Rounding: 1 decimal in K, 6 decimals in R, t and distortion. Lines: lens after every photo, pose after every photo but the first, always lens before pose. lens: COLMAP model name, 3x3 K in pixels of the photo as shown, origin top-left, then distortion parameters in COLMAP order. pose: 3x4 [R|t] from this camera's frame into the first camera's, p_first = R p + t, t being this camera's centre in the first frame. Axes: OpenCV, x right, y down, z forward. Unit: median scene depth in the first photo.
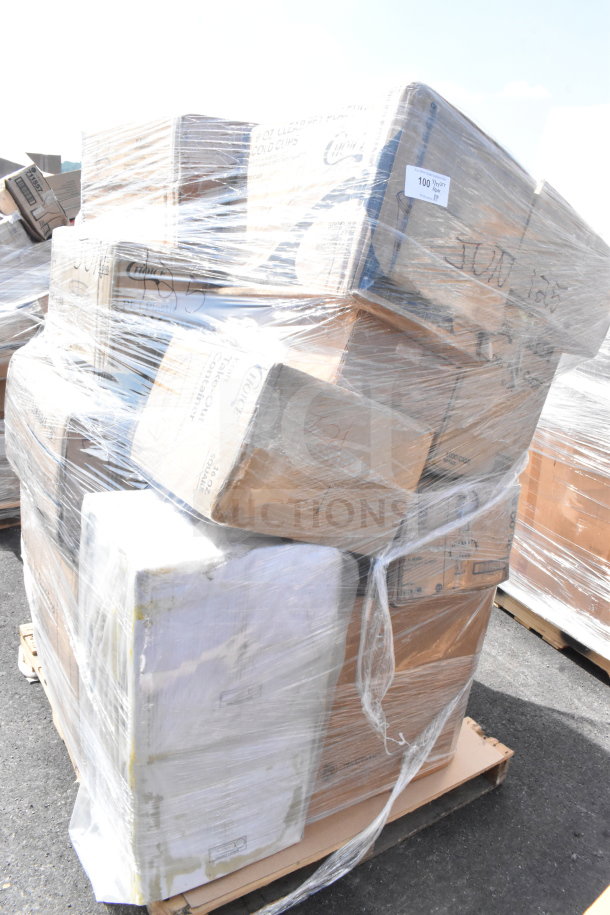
lens RADIAL K [[772.1, 0, 305.0], [0, 772.1, 457.5], [0, 0, 1]] dist [-0.160819, 0.062055]
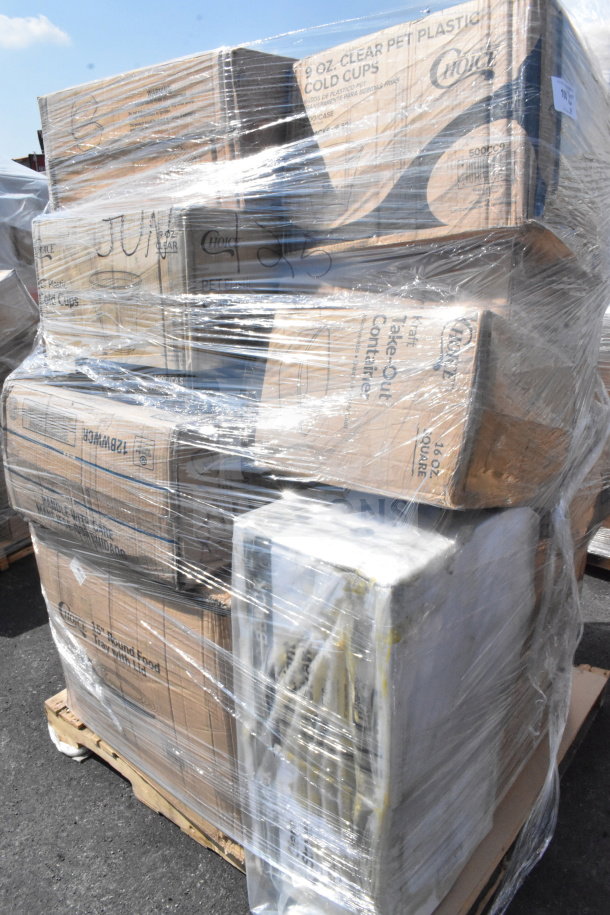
lens RADIAL K [[772.1, 0, 305.0], [0, 772.1, 457.5], [0, 0, 1]] dist [-0.160819, 0.062055]
pose [[0.944791, -0.221921, 0.241083, -0.375686], [0.214859, 0.975064, 0.055545, -0.041434], [-0.247398, -0.000680, 0.968914, 0.173514]]
